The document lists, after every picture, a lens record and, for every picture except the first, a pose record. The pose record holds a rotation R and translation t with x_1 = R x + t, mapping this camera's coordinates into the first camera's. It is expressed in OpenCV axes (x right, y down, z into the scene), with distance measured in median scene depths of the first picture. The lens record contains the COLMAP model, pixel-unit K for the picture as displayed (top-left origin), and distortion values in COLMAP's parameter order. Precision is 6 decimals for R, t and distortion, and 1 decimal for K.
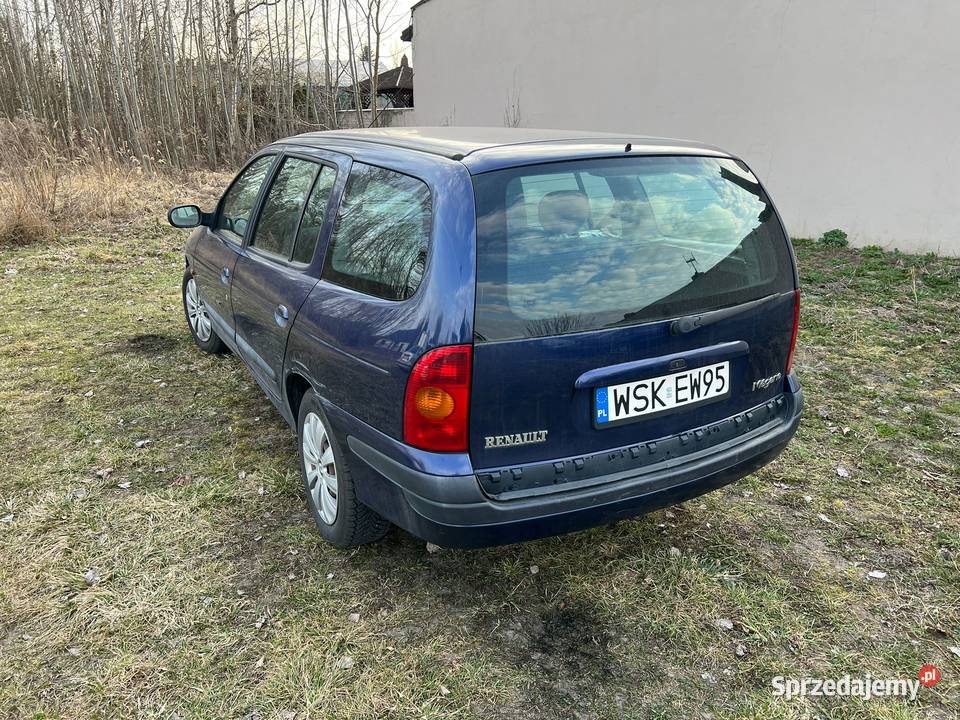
lens RADIAL K [[728.2, 0, 480.0], [0, 728.2, 360.0], [0, 0, 1]] dist [0.043638, -0.048437]
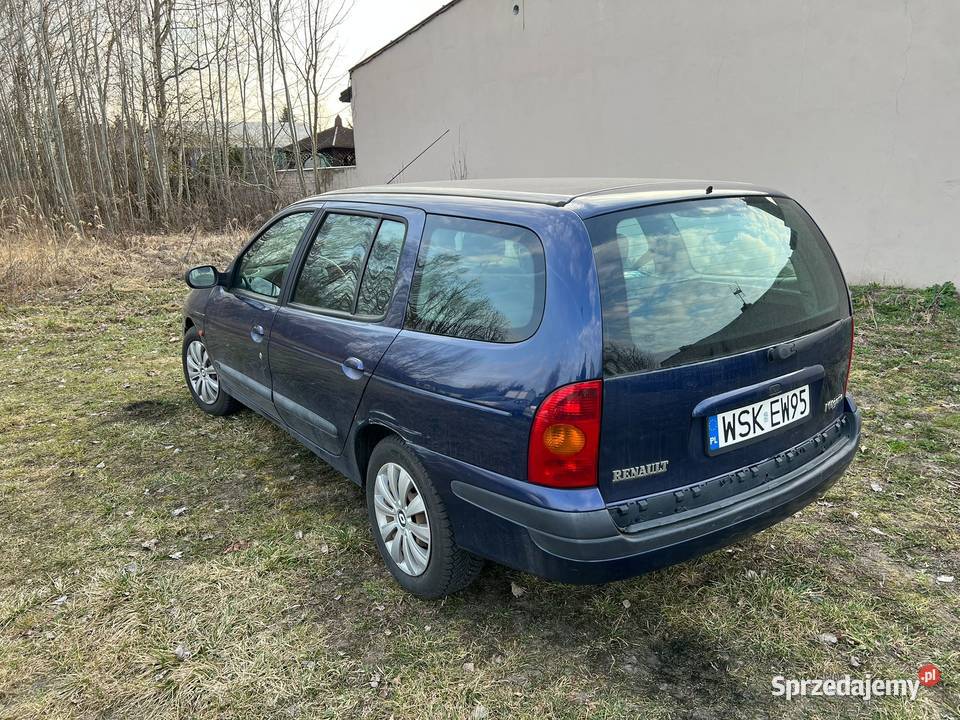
lens RADIAL K [[728.2, 0, 480.0], [0, 728.2, 360.0], [0, 0, 1]] dist [0.043638, -0.048437]
pose [[0.993228, -0.055461, 0.102086, -0.197245], [0.062415, 0.995850, -0.066235, 0.005298], [-0.097988, 0.072158, 0.992568, -0.008408]]
